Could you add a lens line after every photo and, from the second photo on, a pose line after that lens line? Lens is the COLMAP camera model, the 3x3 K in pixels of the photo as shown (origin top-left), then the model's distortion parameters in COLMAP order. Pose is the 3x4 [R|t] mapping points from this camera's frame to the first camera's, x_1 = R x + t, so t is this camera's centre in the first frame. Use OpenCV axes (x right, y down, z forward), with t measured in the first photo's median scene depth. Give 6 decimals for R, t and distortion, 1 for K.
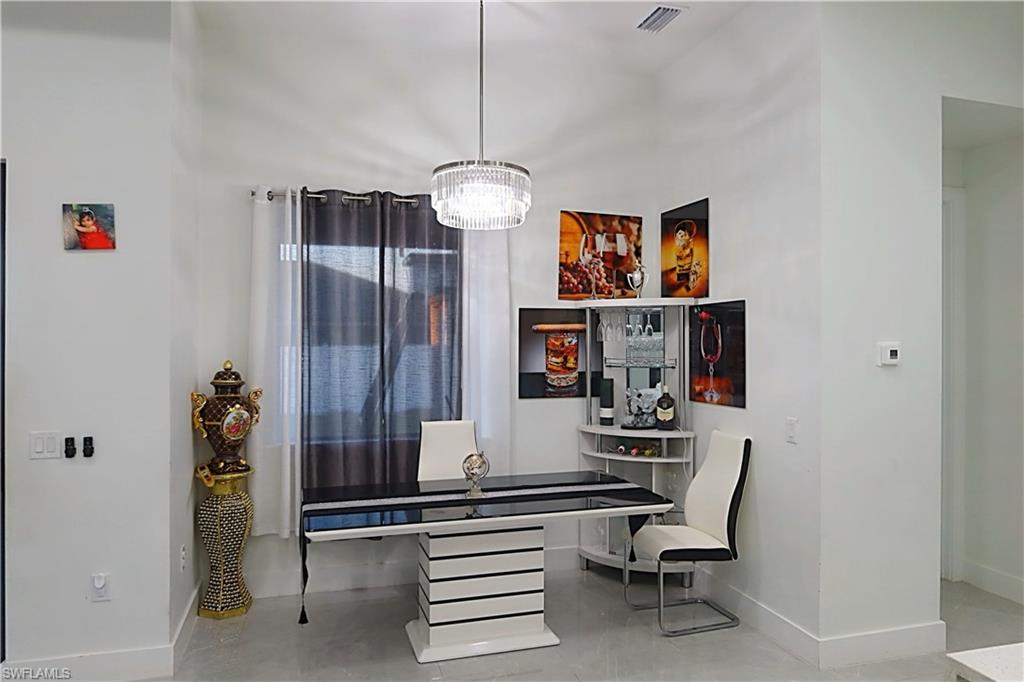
lens RADIAL K [[709.4, 0, 512.7], [0, 709.4, 329.6], [0, 0, 1]] dist [-0.025871, 0.017209]
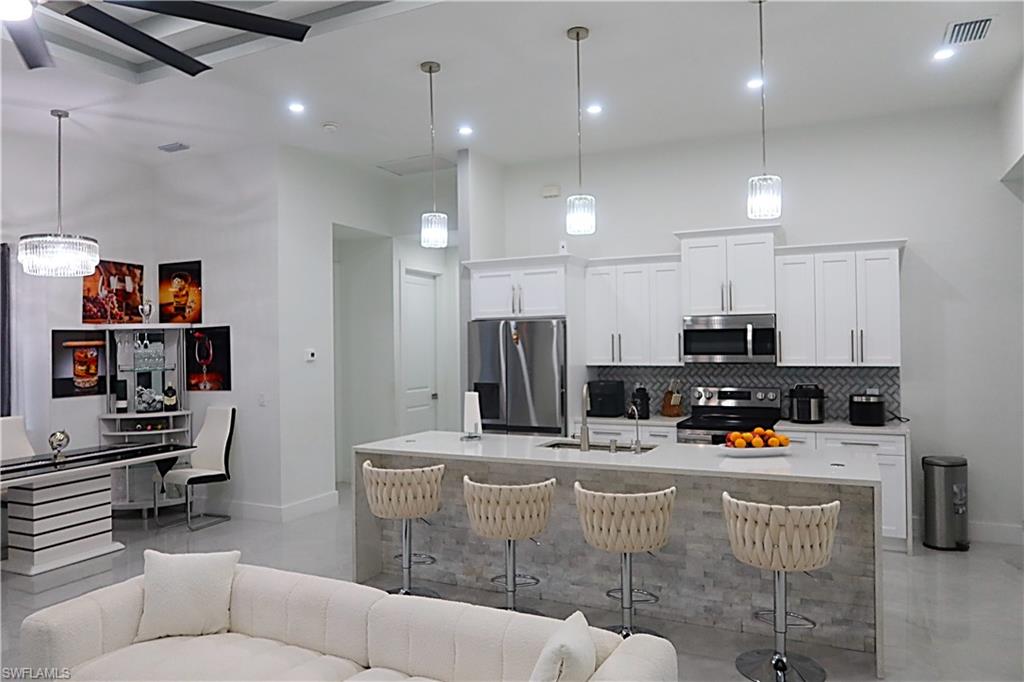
lens RADIAL K [[709.4, 0, 512.7], [0, 709.4, 334.1], [0, 0, 1]] dist [-0.025871, 0.017209]
pose [[0.667561, -0.005059, 0.744538, -0.433164], [0.013556, 0.999894, -0.005361, -0.003747], [-0.744431, 0.013672, 0.667559, -0.567126]]
